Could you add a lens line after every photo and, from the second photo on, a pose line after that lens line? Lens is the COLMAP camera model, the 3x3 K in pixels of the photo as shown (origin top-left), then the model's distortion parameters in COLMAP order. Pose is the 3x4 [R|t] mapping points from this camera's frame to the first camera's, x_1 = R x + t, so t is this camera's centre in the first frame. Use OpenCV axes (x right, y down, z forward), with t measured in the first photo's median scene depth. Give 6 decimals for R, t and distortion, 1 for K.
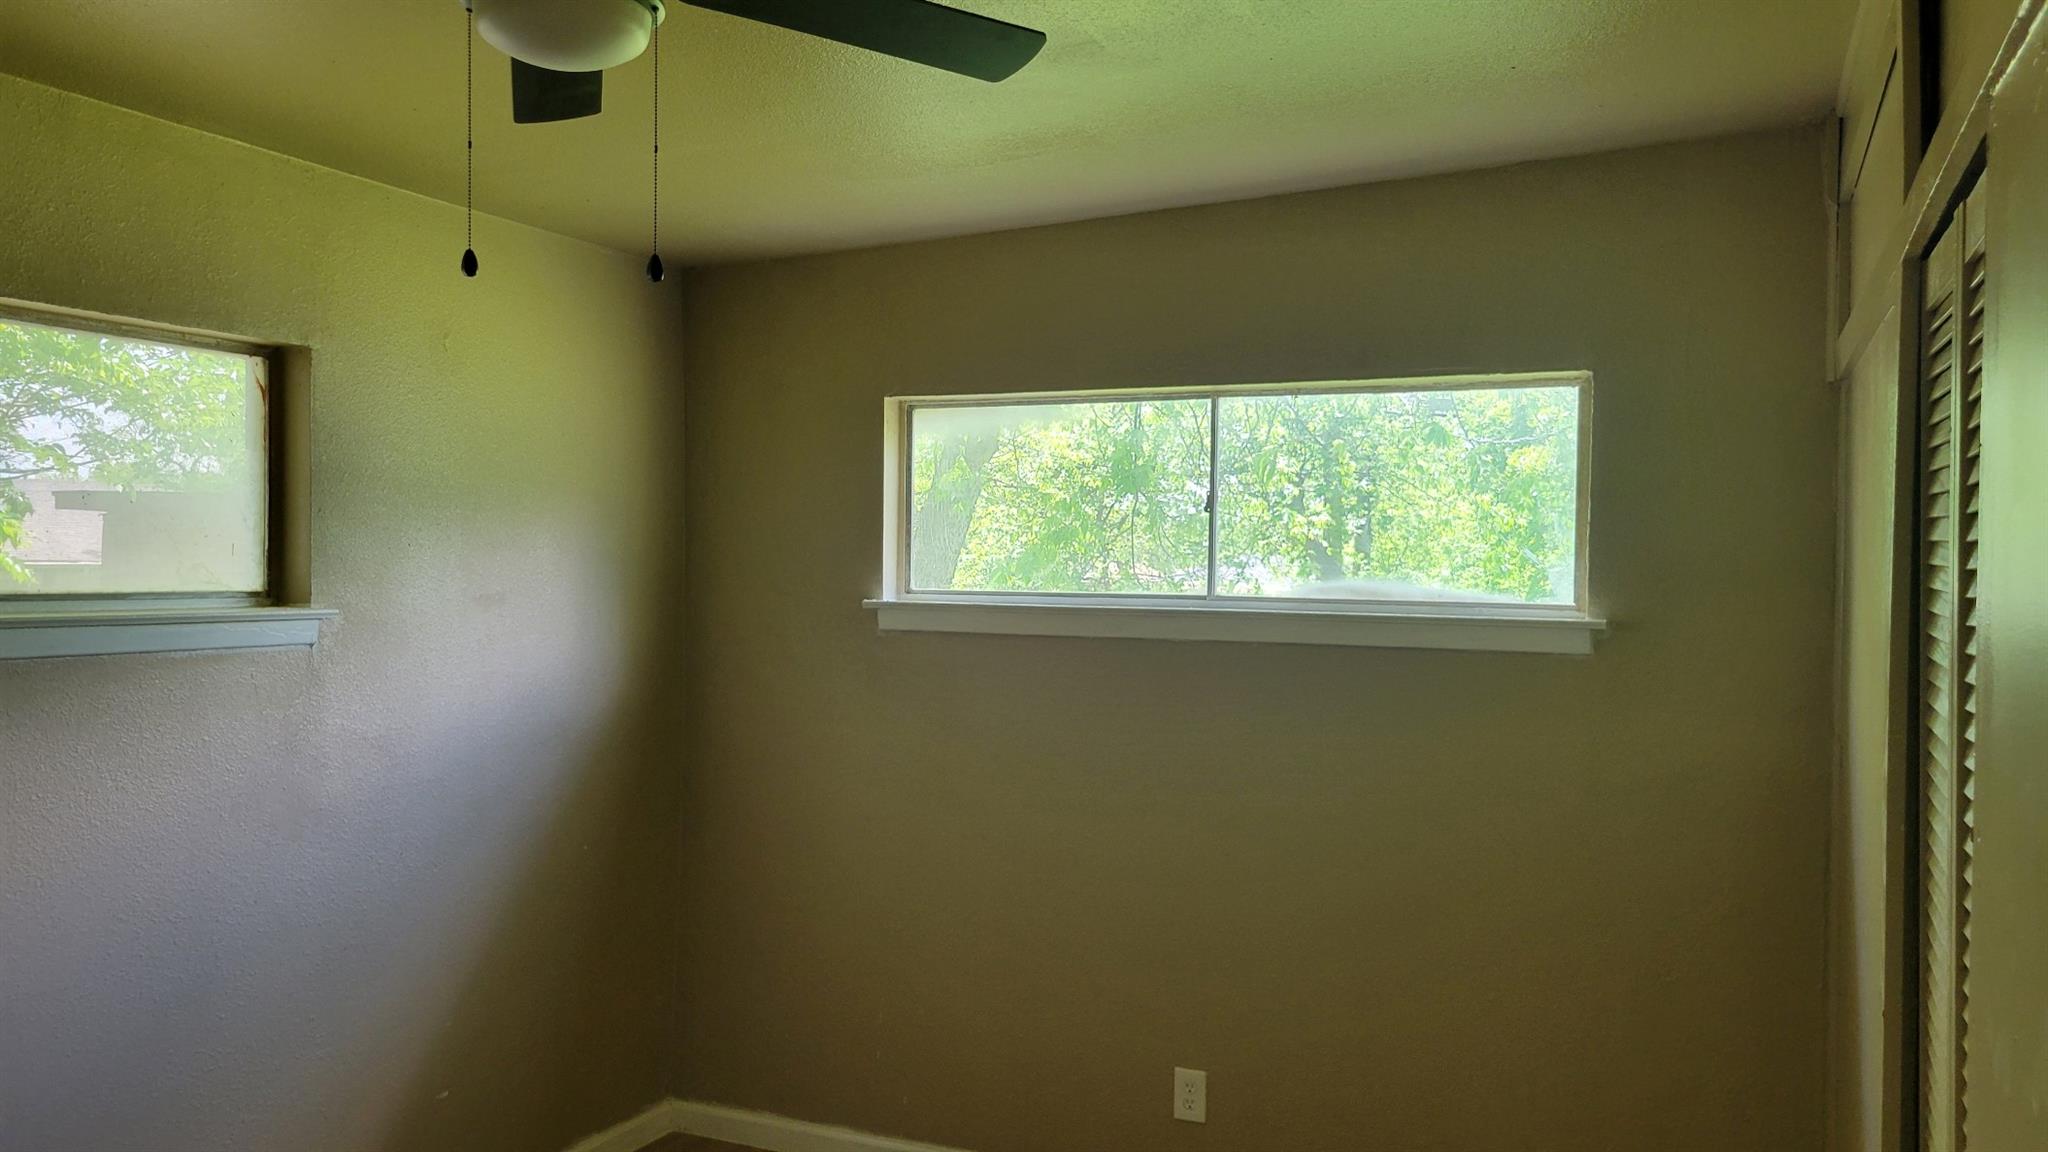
lens RADIAL K [[1491.6, 0, 1024.0], [0, 1491.6, 576.0], [0, 0, 1]] dist [-0.006548, -0.002670]
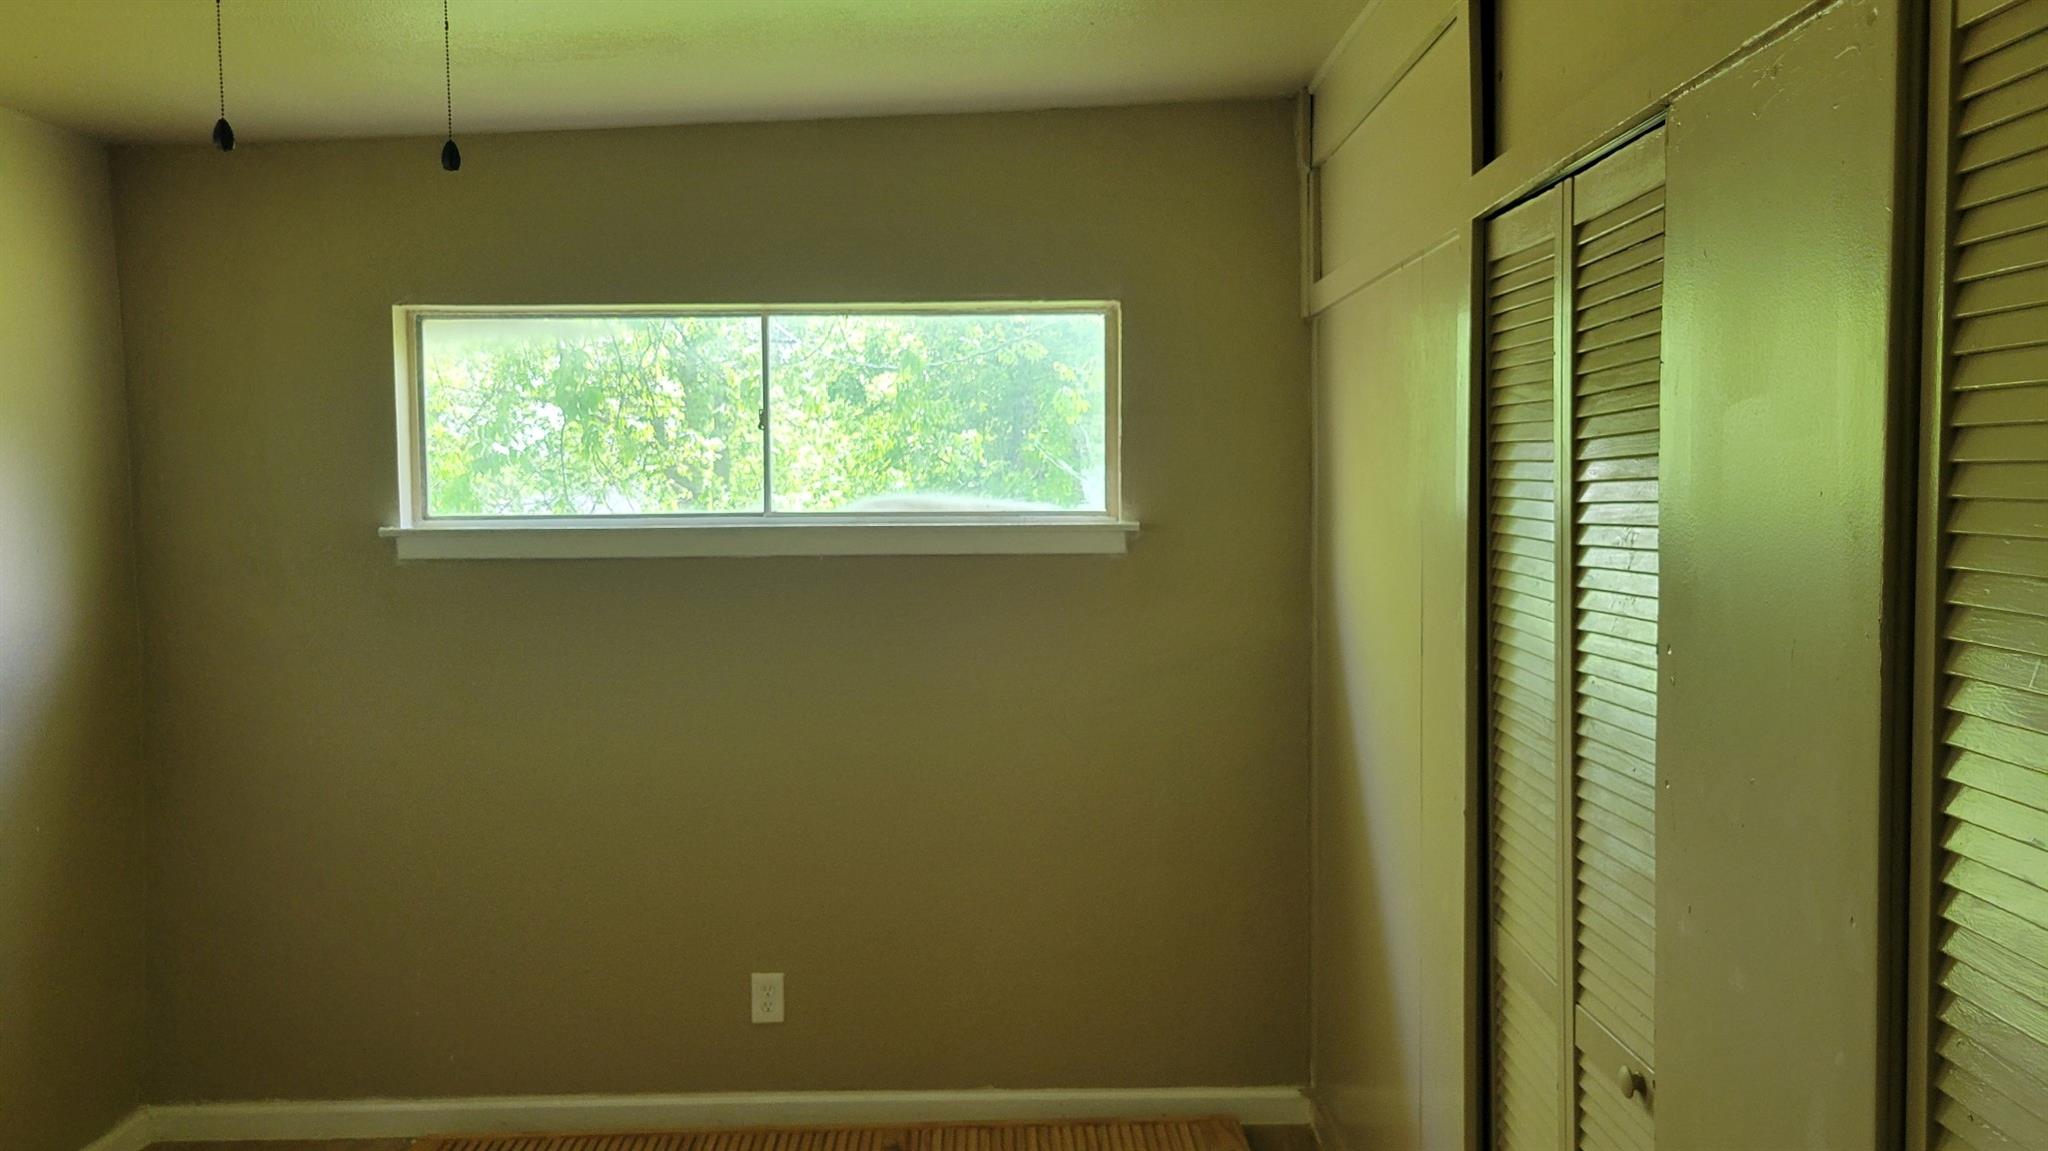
lens RADIAL K [[1491.6, 0, 1024.0], [0, 1491.6, 575.5], [0, 0, 1]] dist [-0.006548, -0.002670]
pose [[0.906041, -0.043911, 0.420905, -0.145794], [0.023325, 0.998272, 0.053937, 0.005464], [-0.422546, -0.039051, 0.905500, 0.004451]]
